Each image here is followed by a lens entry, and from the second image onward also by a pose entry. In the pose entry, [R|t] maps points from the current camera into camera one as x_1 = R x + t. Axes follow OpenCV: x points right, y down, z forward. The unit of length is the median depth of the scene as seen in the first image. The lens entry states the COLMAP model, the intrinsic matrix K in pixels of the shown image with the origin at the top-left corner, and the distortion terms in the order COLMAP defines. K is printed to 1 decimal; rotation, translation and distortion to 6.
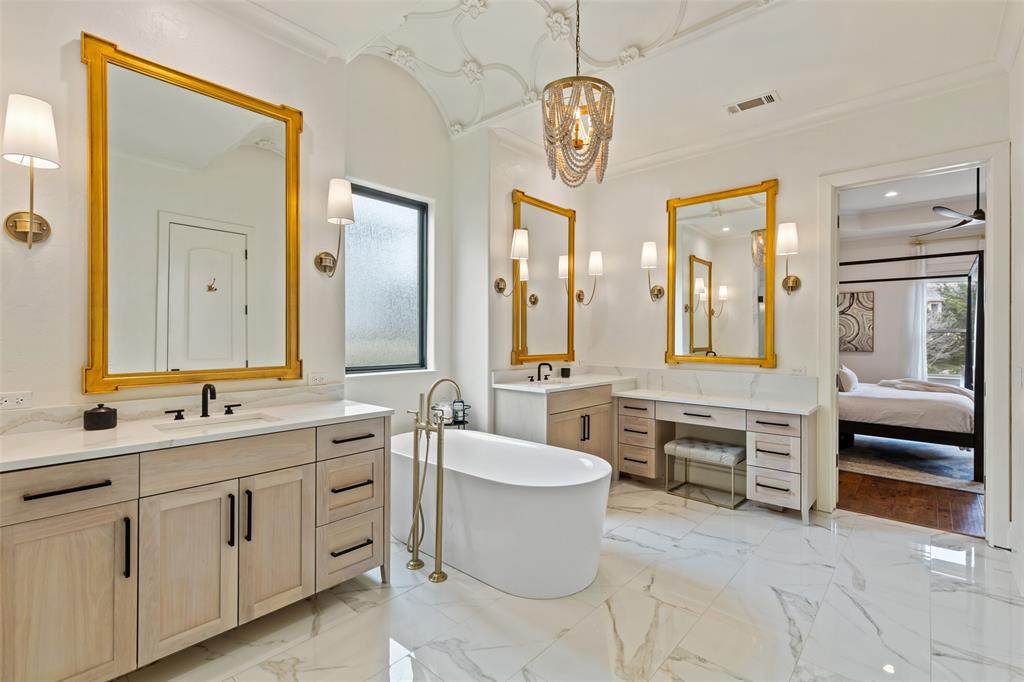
lens RADIAL K [[463.9, 0, 507.5], [0, 463.9, 337.1], [0, 0, 1]] dist [0.005514, -0.001071]
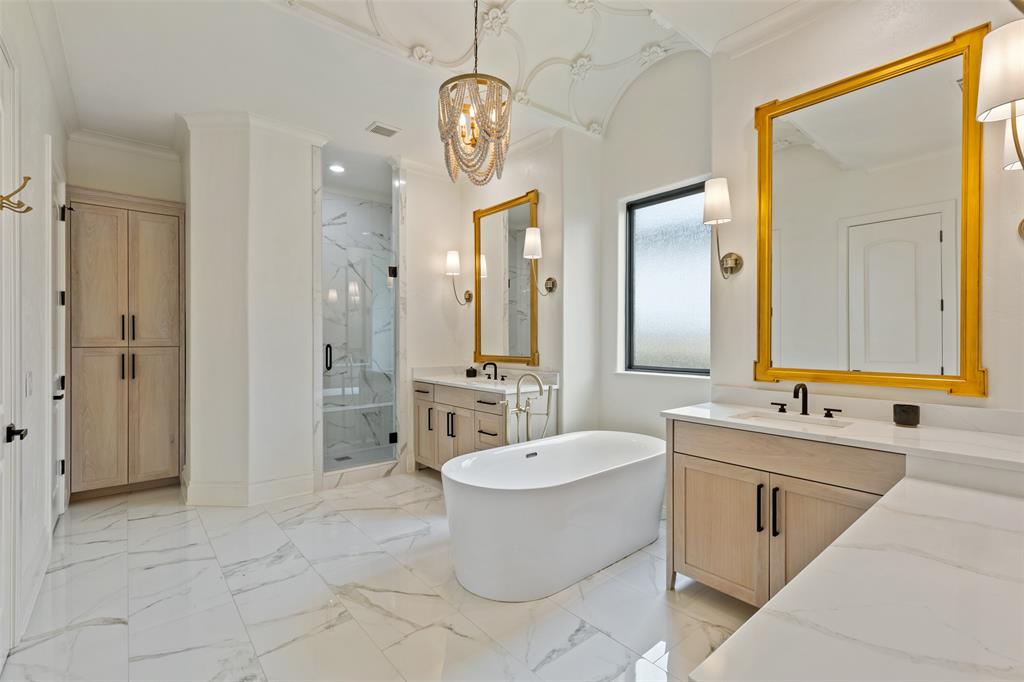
lens RADIAL K [[463.9, 0, 524.5], [0, 463.9, 336.1], [0, 0, 1]] dist [0.005514, -0.001071]
pose [[-0.125229, -0.007075, -0.992103, 0.780555], [0.000409, 0.999974, -0.007183, 0.002715], [0.992128, -0.001305, -0.125223, 0.852244]]
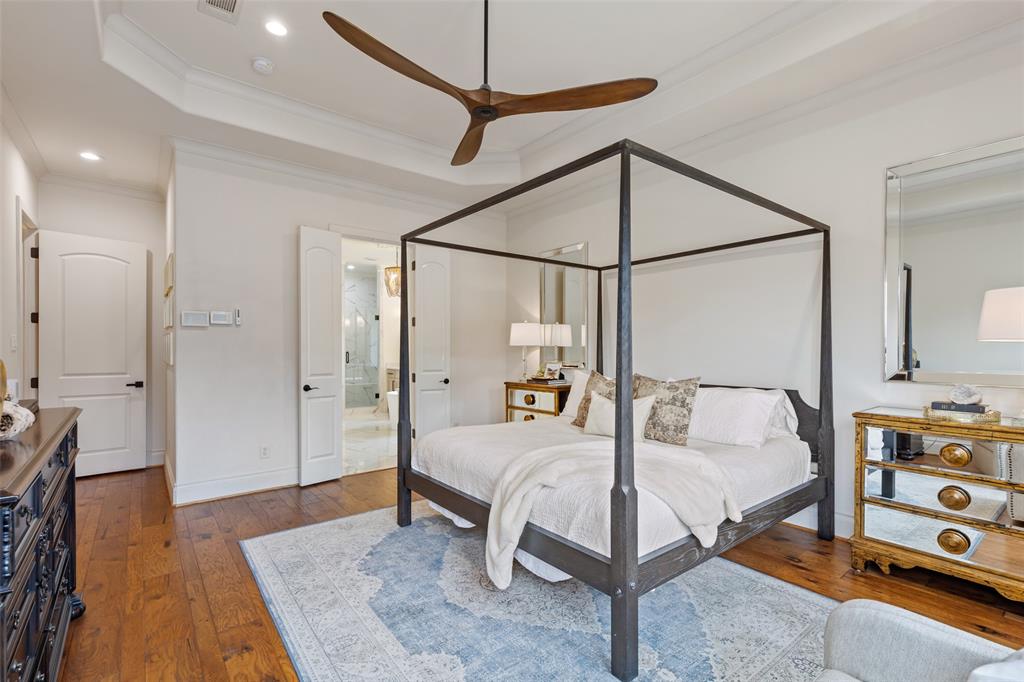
lens RADIAL K [[463.9, 0, 513.3], [0, 463.9, 344.9], [0, 0, 1]] dist [0.005514, -0.001071]
pose [[-0.163347, -0.013921, -0.986470, 2.143144], [-0.001146, 0.999902, -0.013920, 0.012867], [0.986568, -0.001143, -0.163347, 1.581997]]
